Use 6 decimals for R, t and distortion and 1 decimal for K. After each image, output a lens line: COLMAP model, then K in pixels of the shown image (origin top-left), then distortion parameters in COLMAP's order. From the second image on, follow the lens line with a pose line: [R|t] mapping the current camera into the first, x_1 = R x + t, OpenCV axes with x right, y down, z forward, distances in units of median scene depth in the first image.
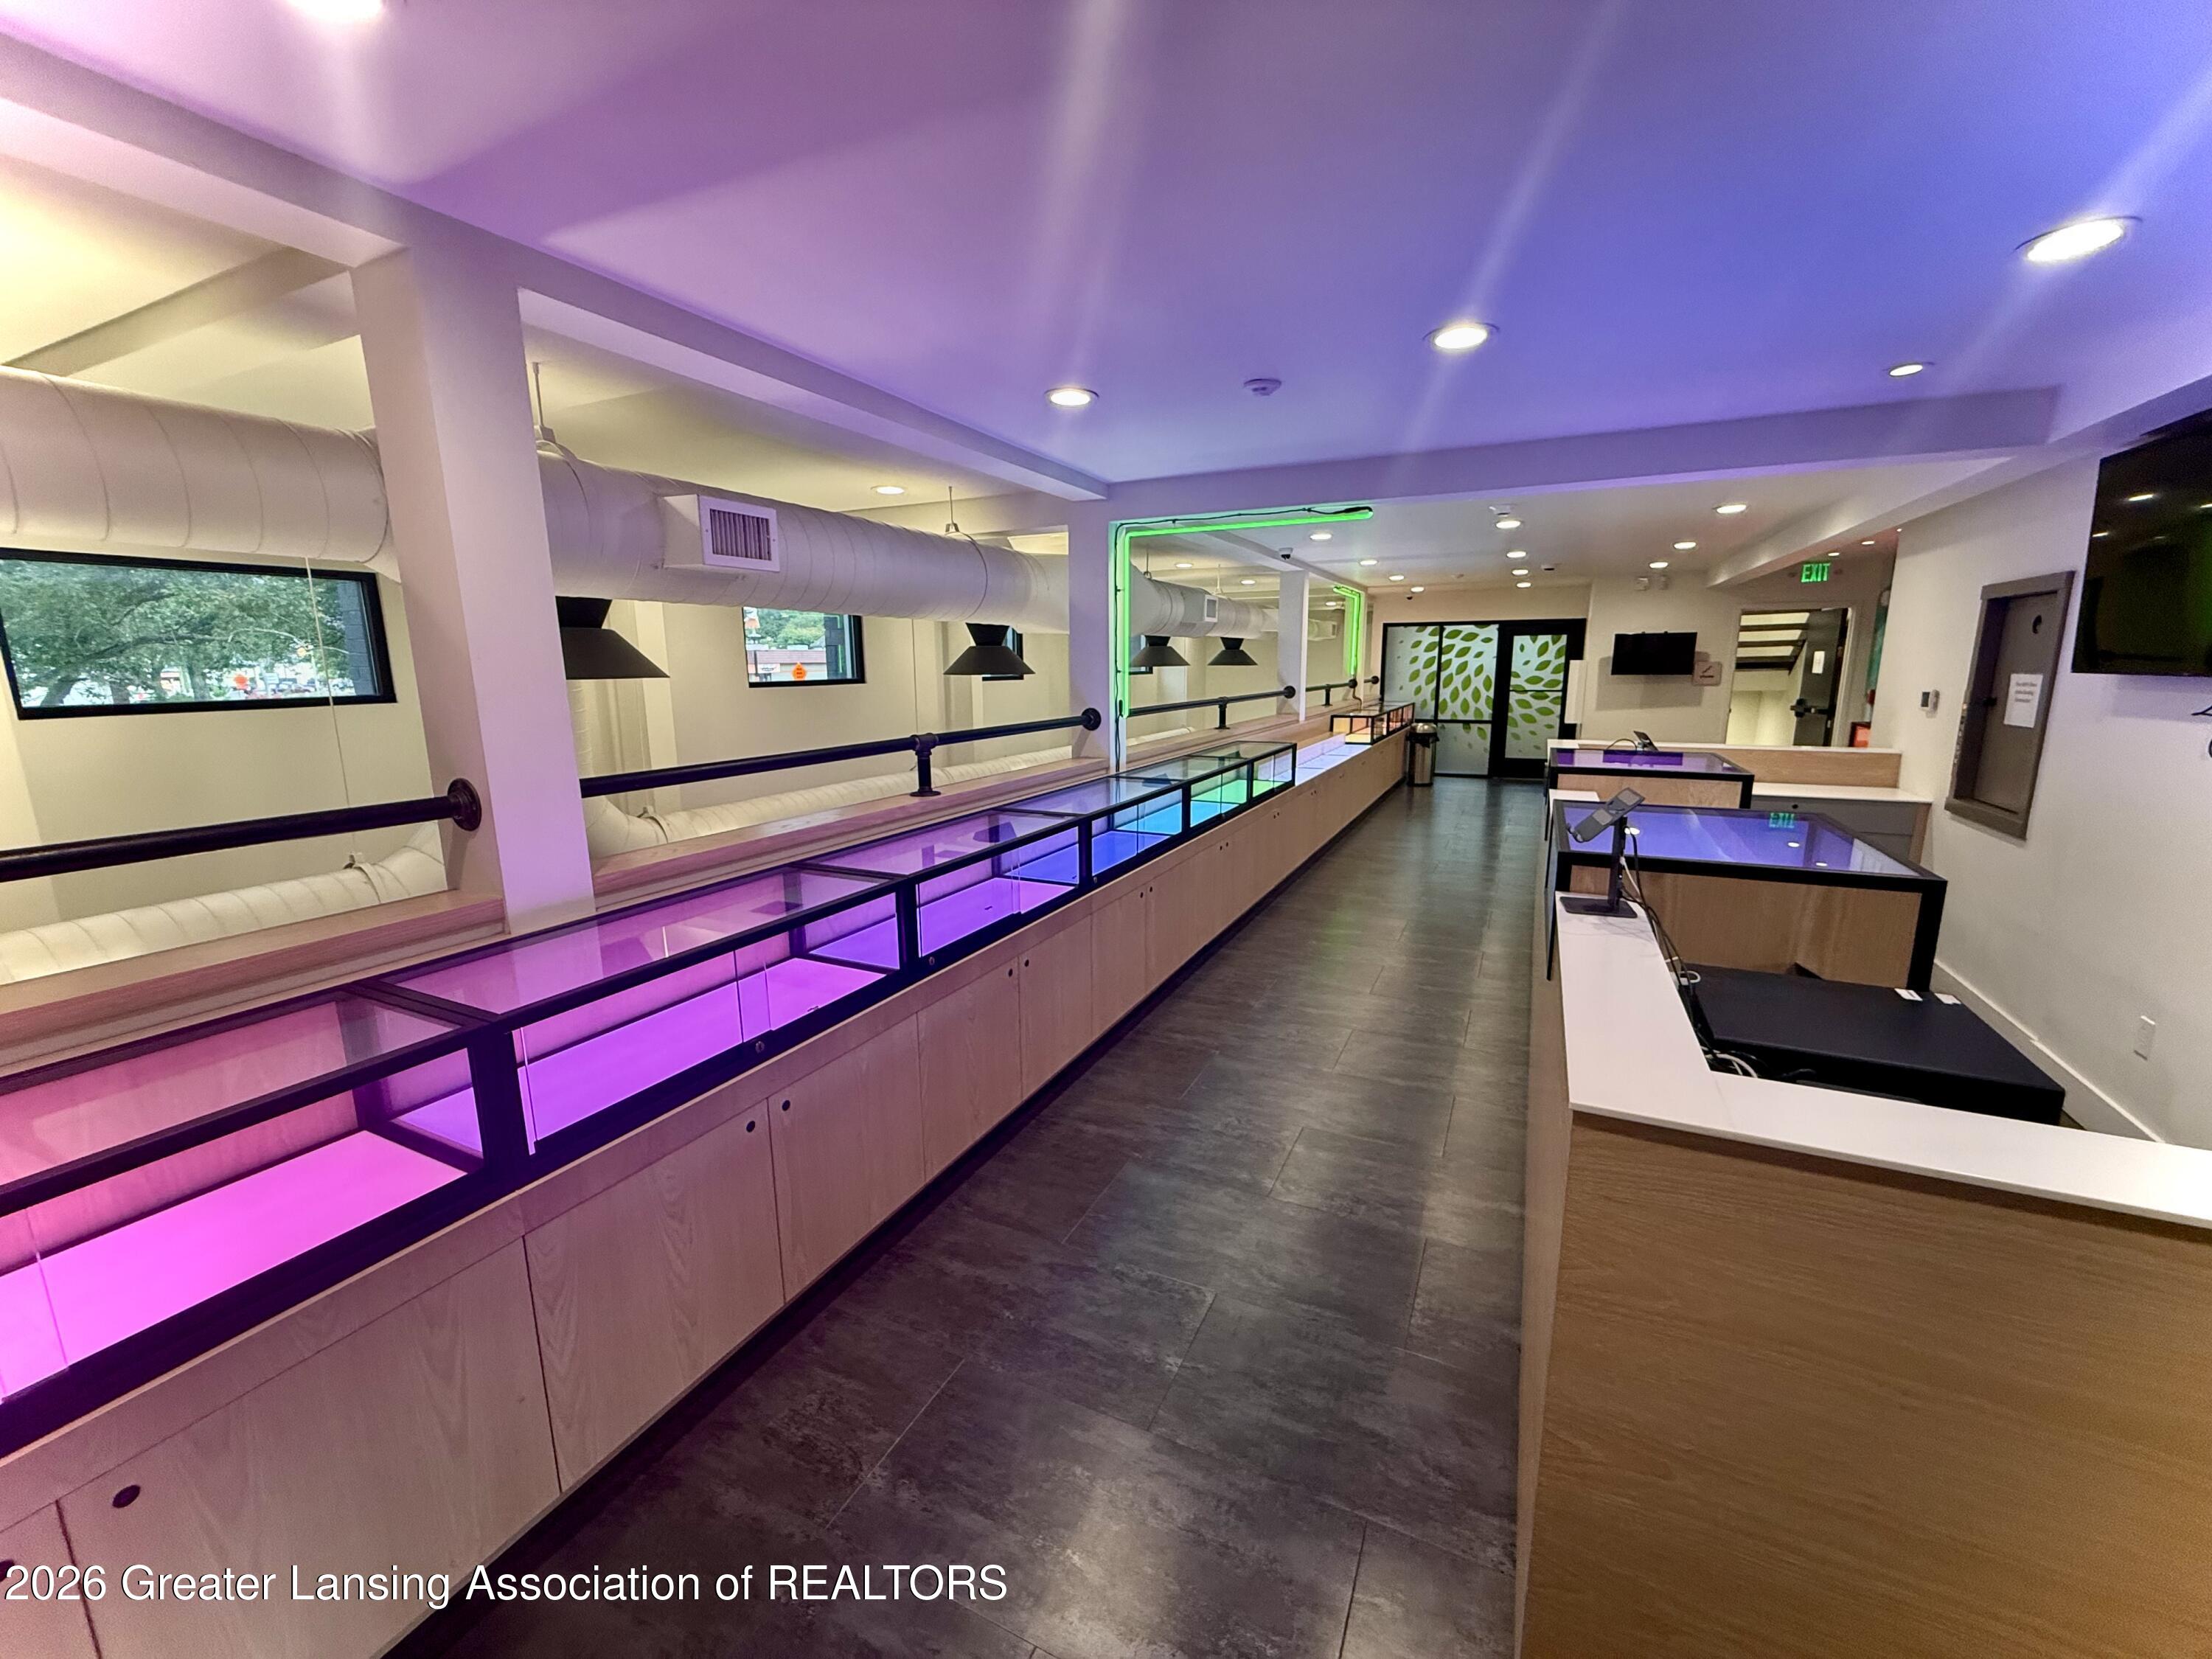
lens RADIAL K [[882.3, 0, 1103.9], [0, 882.3, 830.1], [0, 0, 1]] dist [-0.000638, 0.000021]
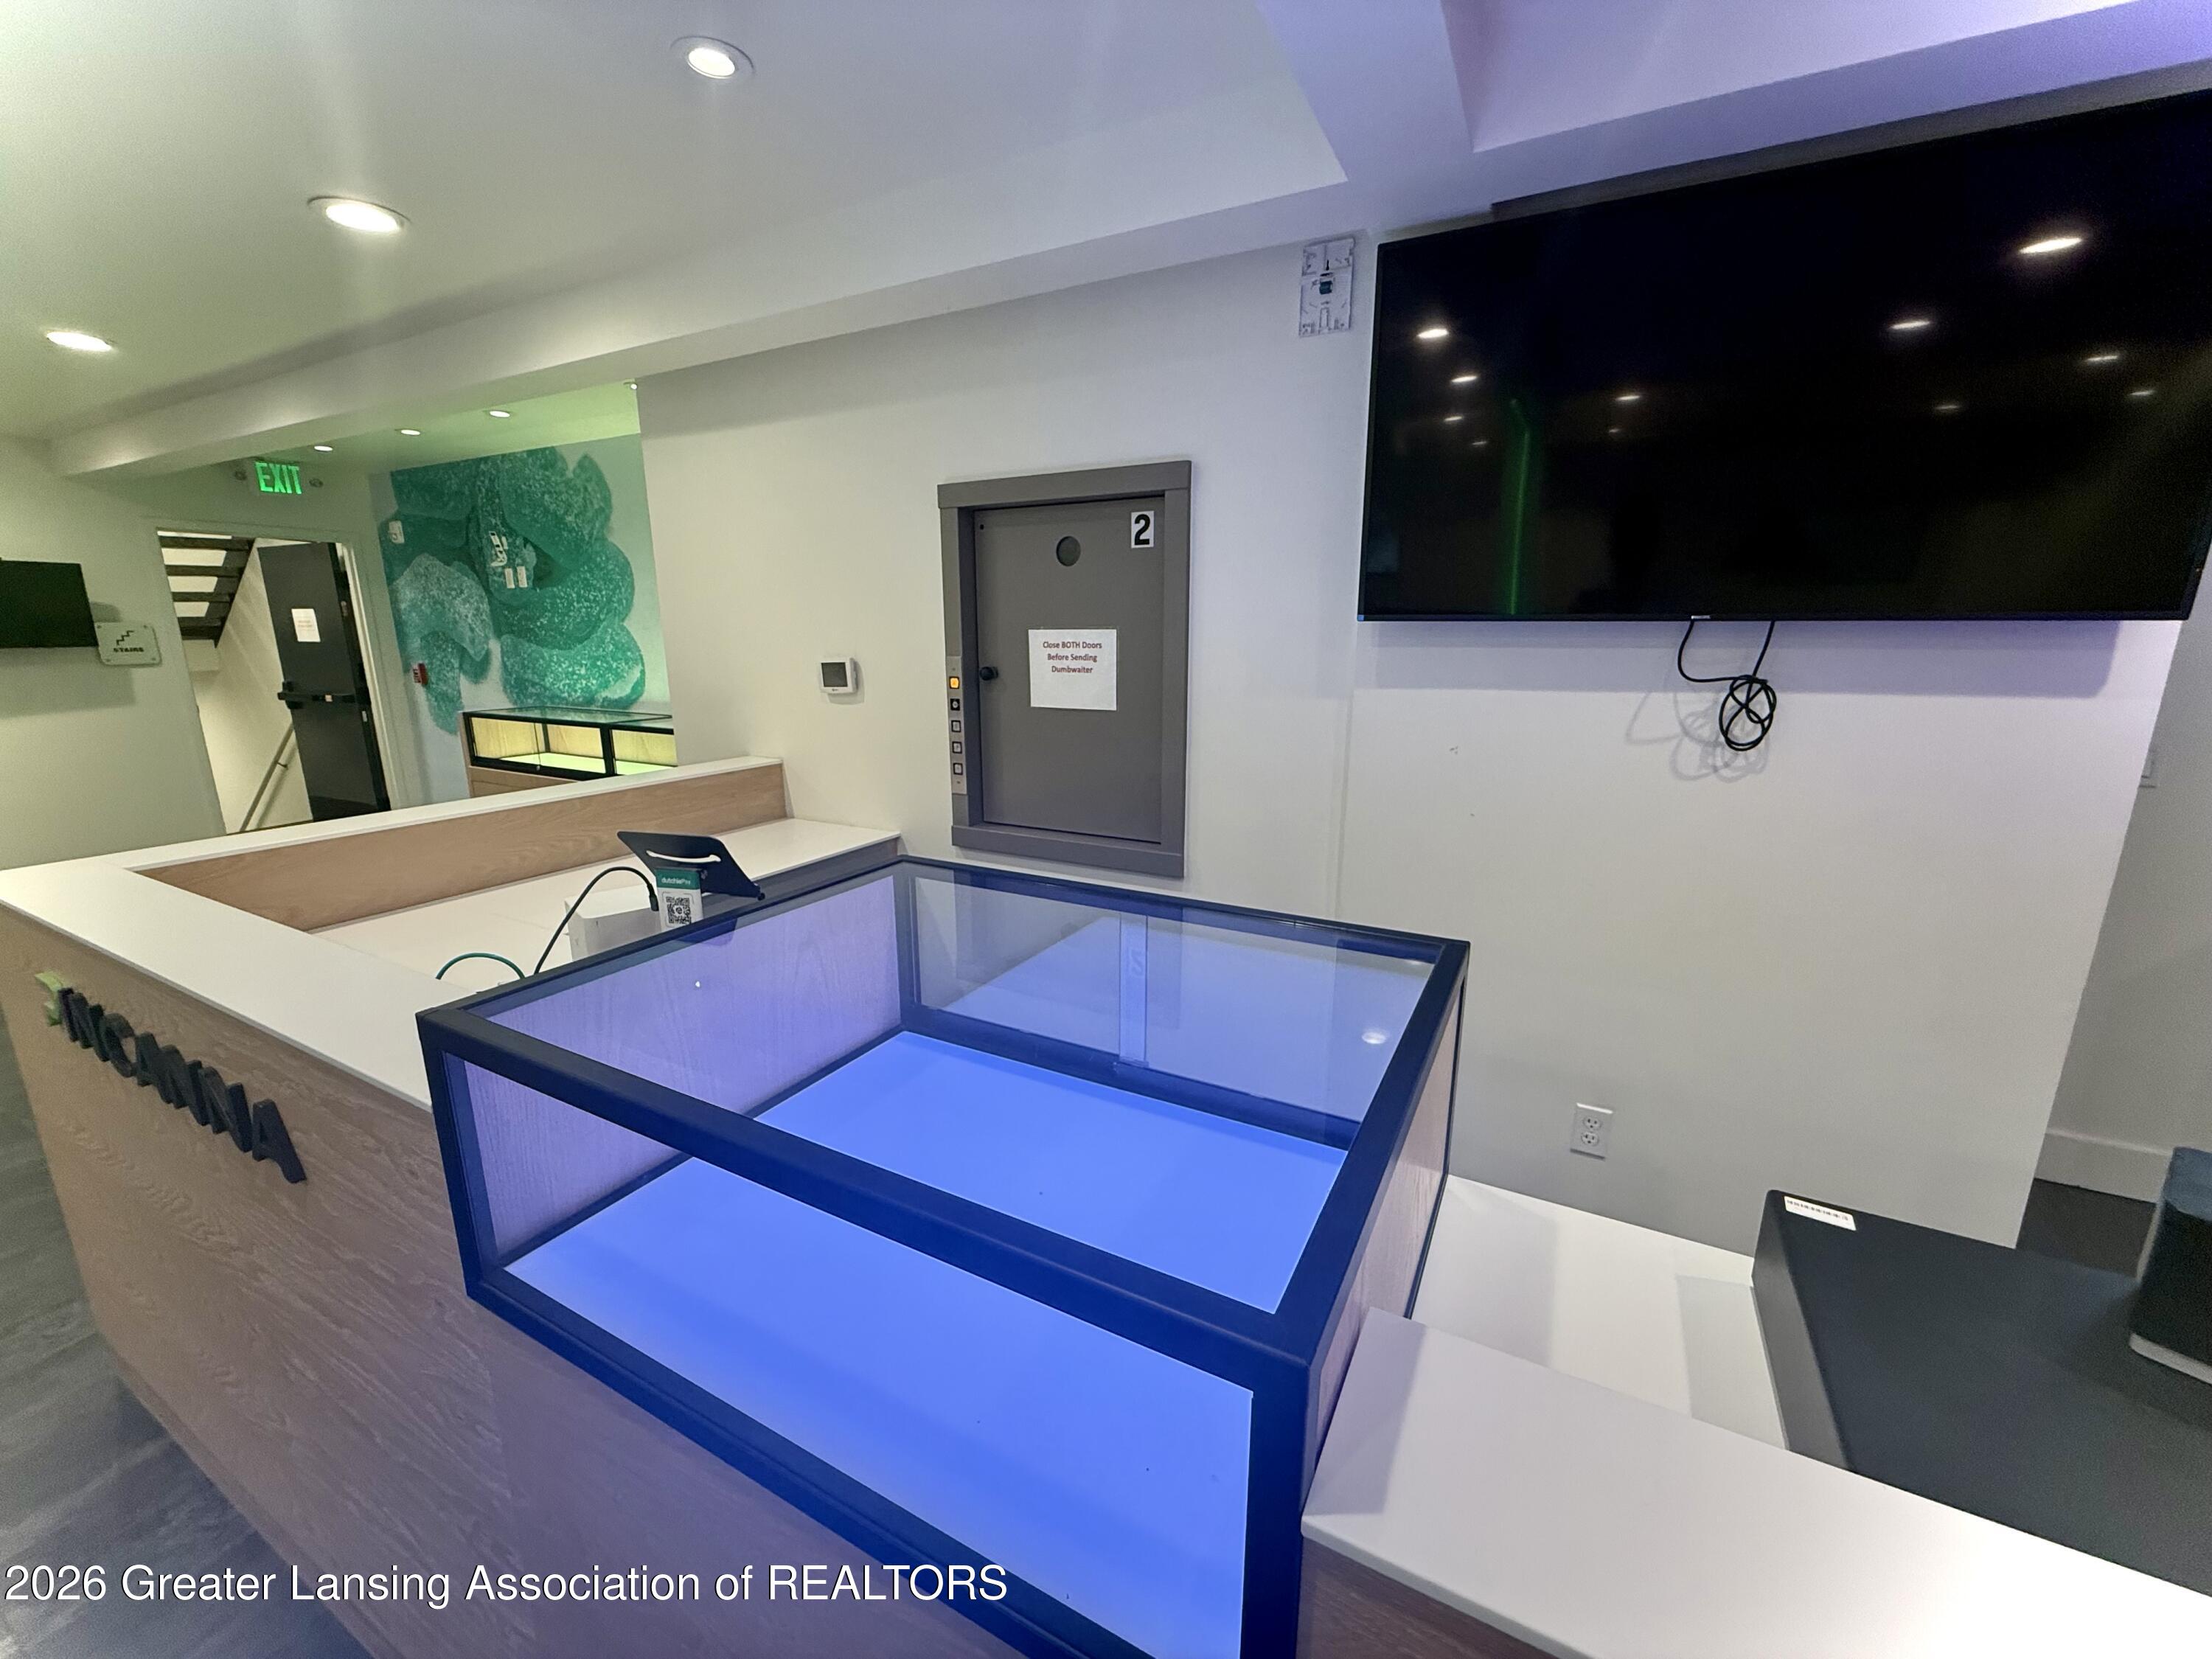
lens RADIAL K [[882.3, 0, 1103.9], [0, 882.3, 830.1], [0, 0, 1]] dist [-0.000638, 0.000021]
pose [[0.039172, -0.215788, 0.975654, 0.170188], [0.186246, 0.960870, 0.205041, -0.073007], [-0.981722, 0.173680, 0.077828, 0.423918]]
